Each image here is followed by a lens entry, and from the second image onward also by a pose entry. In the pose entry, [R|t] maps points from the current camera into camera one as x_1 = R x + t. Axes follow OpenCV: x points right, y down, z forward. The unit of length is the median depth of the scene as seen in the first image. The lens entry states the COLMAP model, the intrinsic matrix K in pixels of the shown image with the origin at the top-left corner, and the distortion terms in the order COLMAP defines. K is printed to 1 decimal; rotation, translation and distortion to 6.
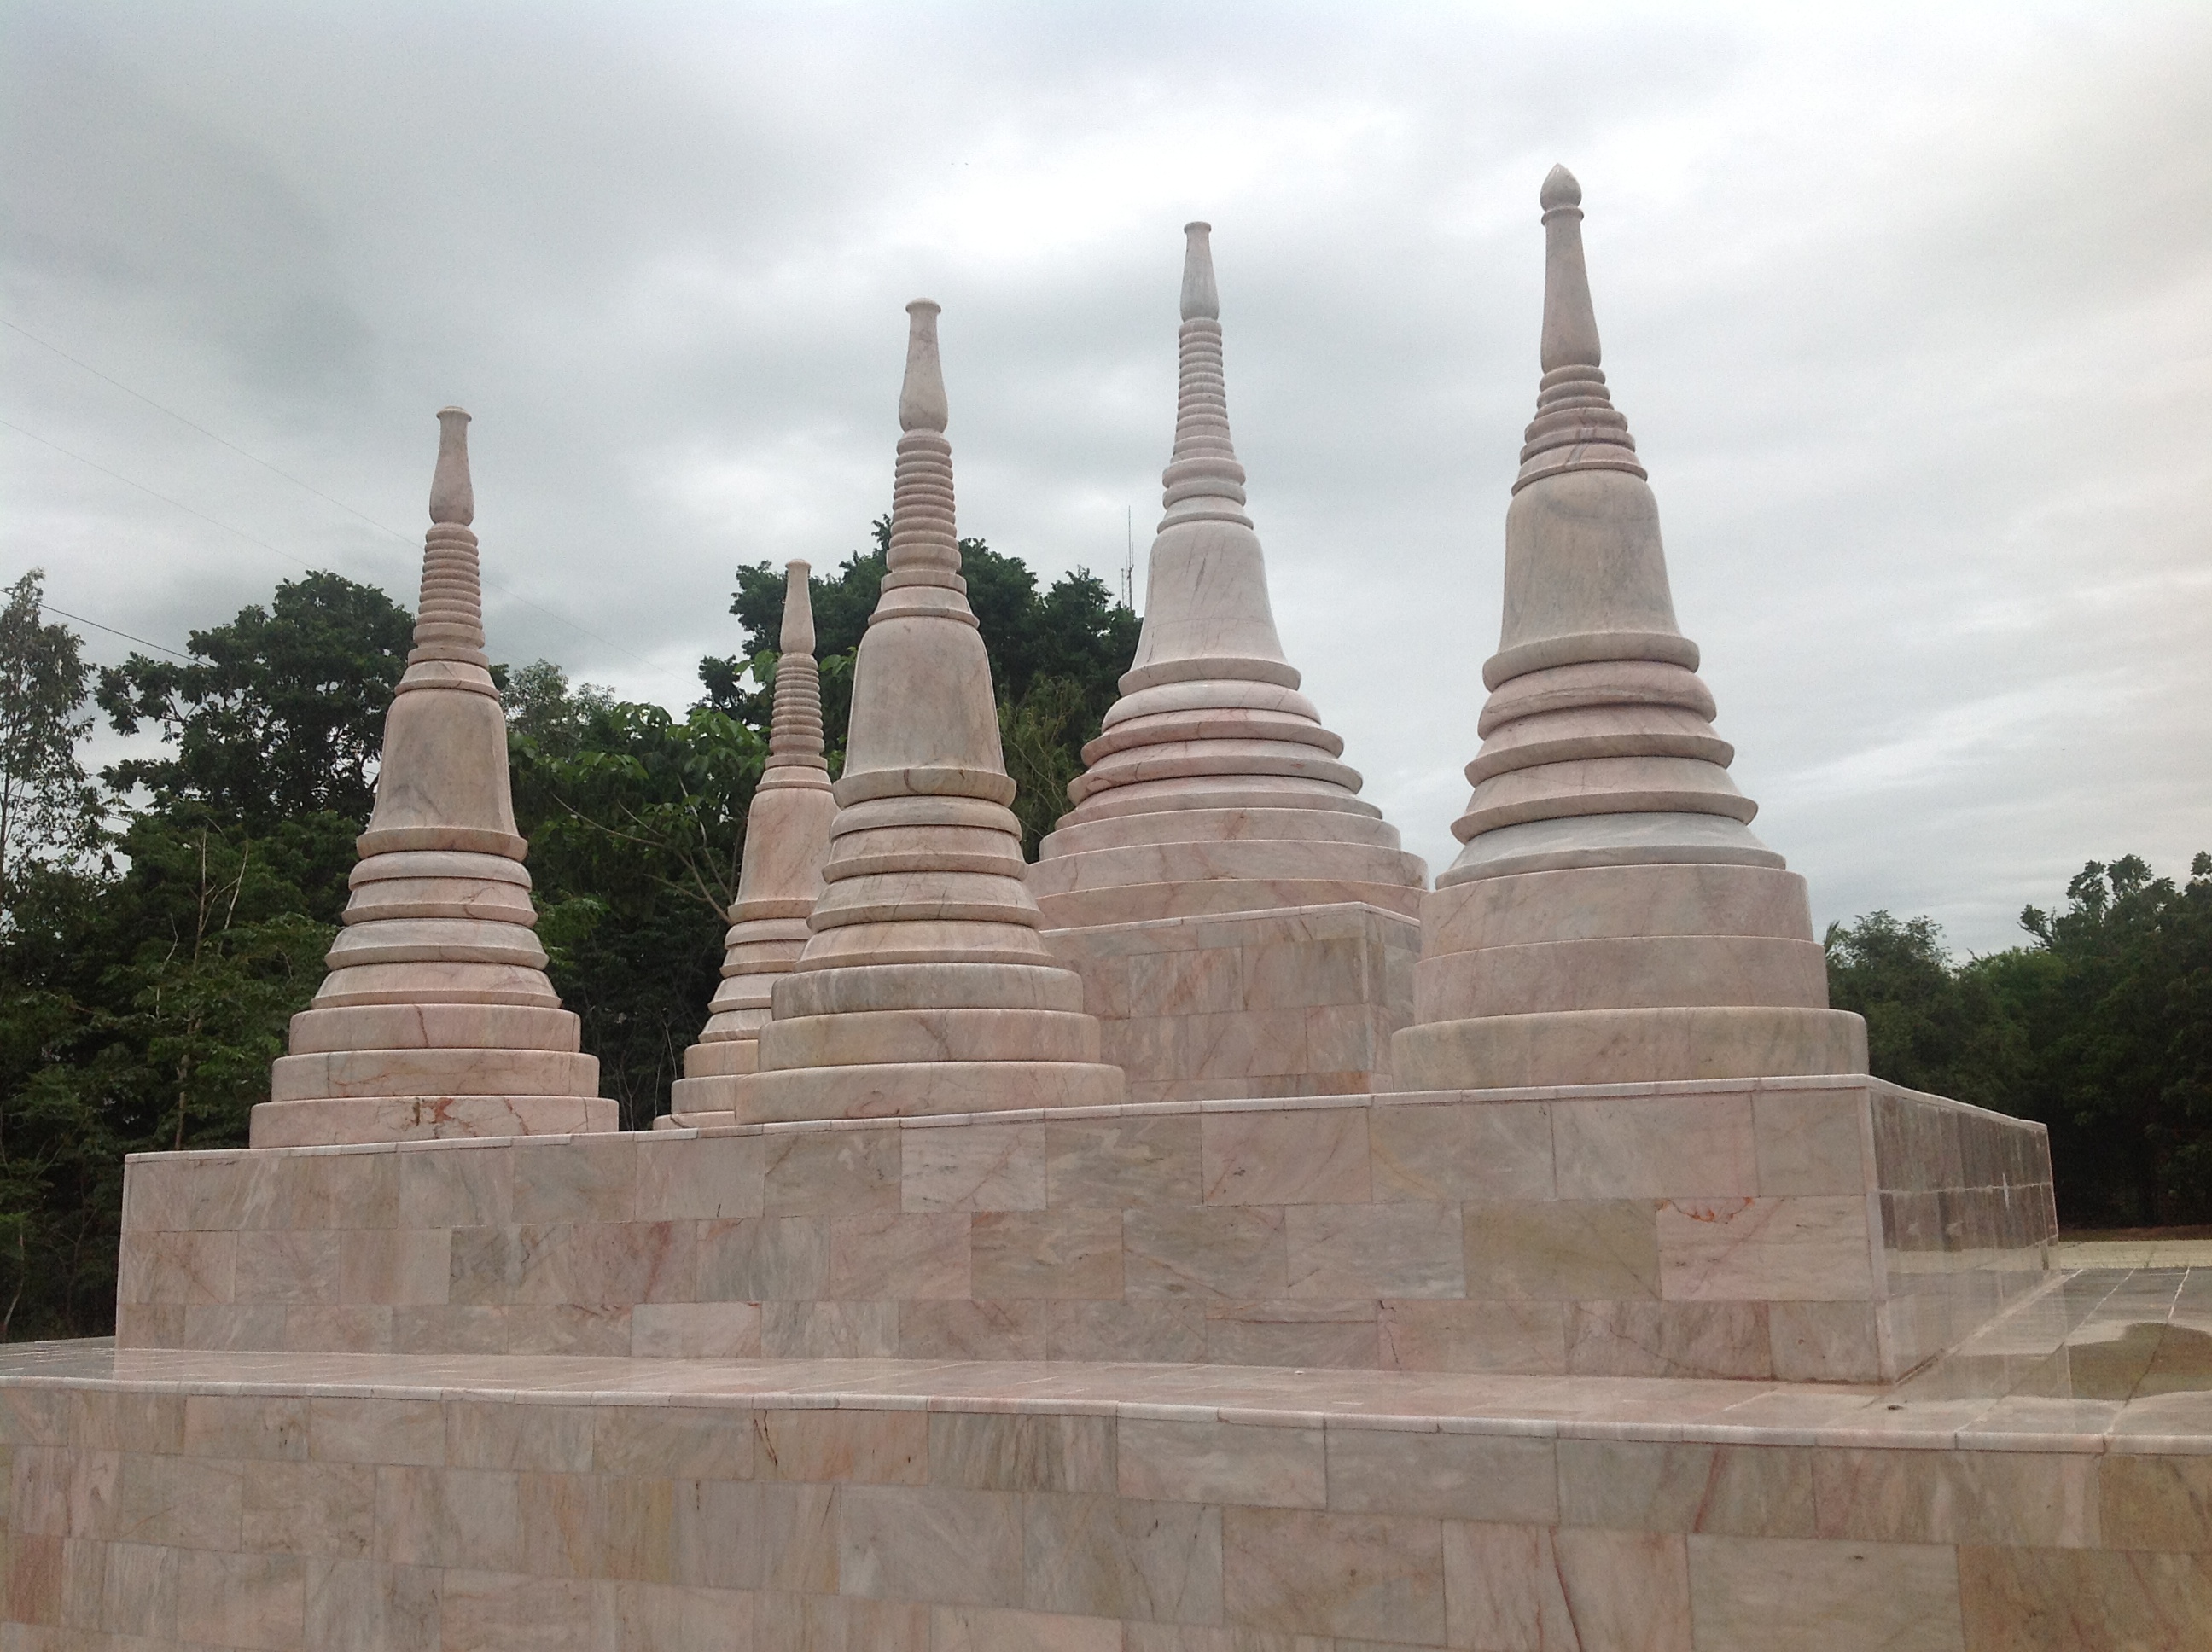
lens RADIAL K [[2146.1, 0, 1105.5], [0, 2146.1, 791.9], [0, 0, 1]] dist [0.178815, -0.415445]
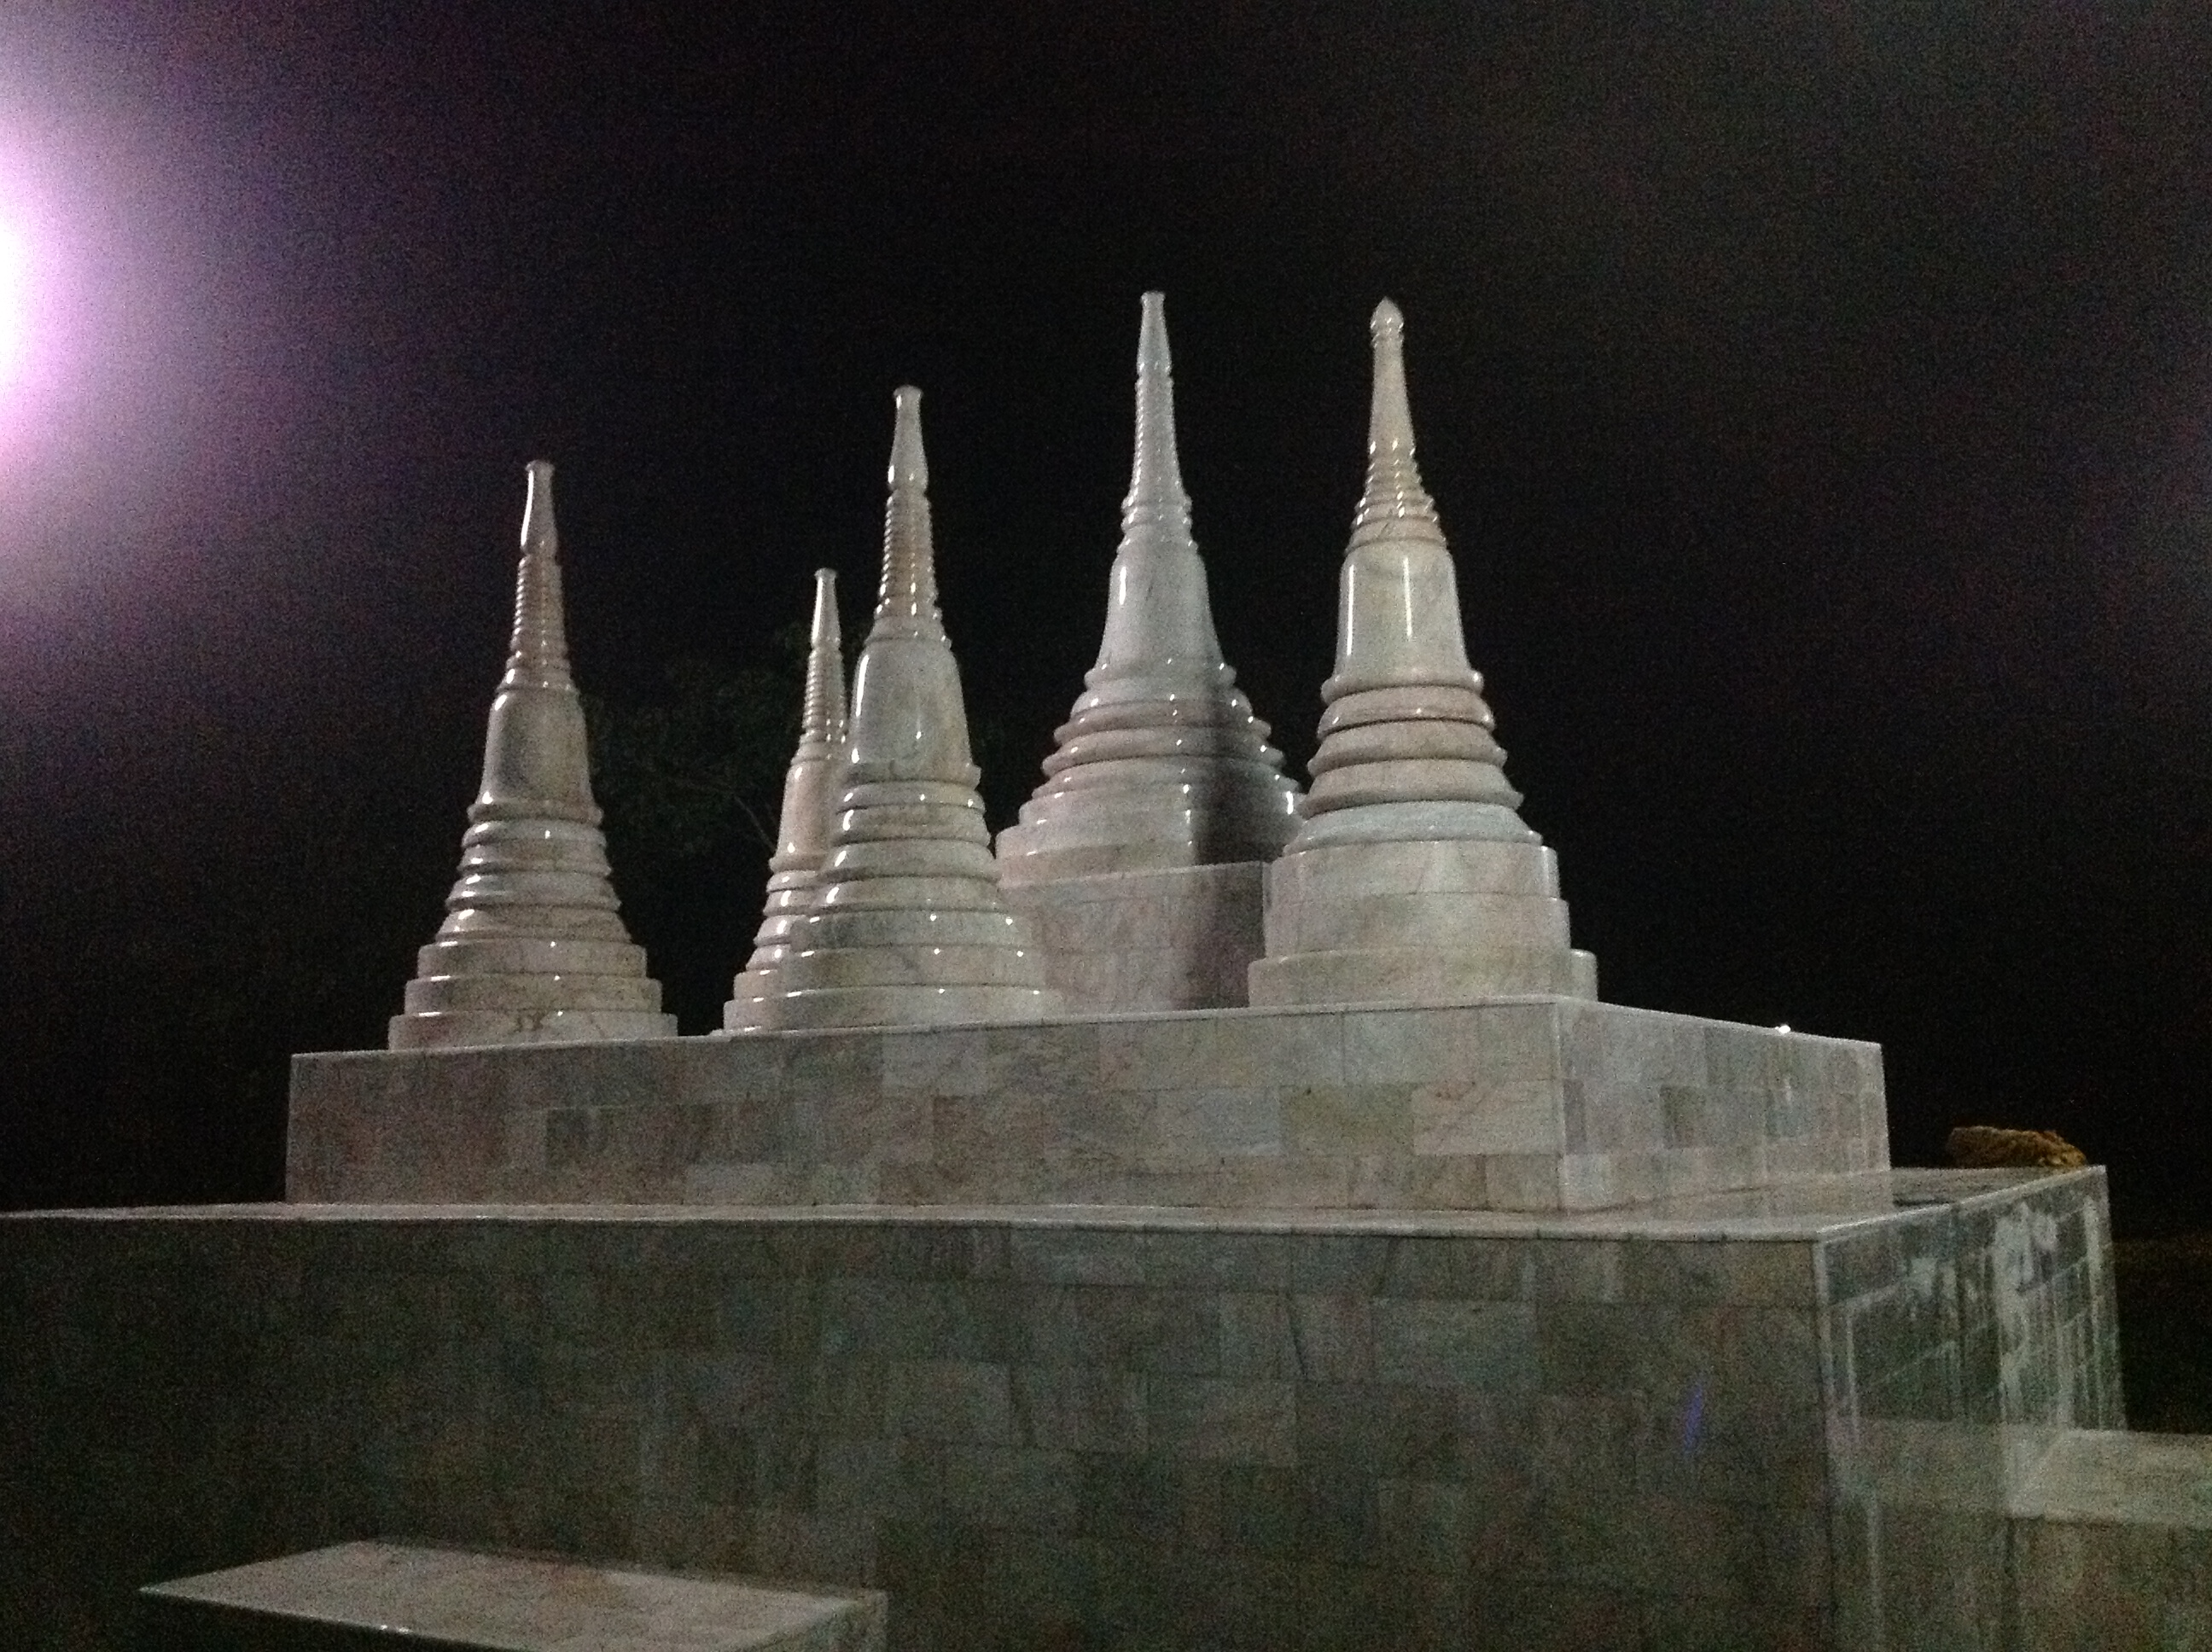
lens RADIAL K [[2146.1, 0, 1105.5], [0, 2146.1, 791.9], [0, 0, 1]] dist [0.178815, -0.415445]
pose [[0.999360, 0.003851, -0.035557, 0.092027], [-0.002831, 0.999585, 0.028677, -0.032330], [0.035653, -0.028558, 0.998956, -0.325176]]
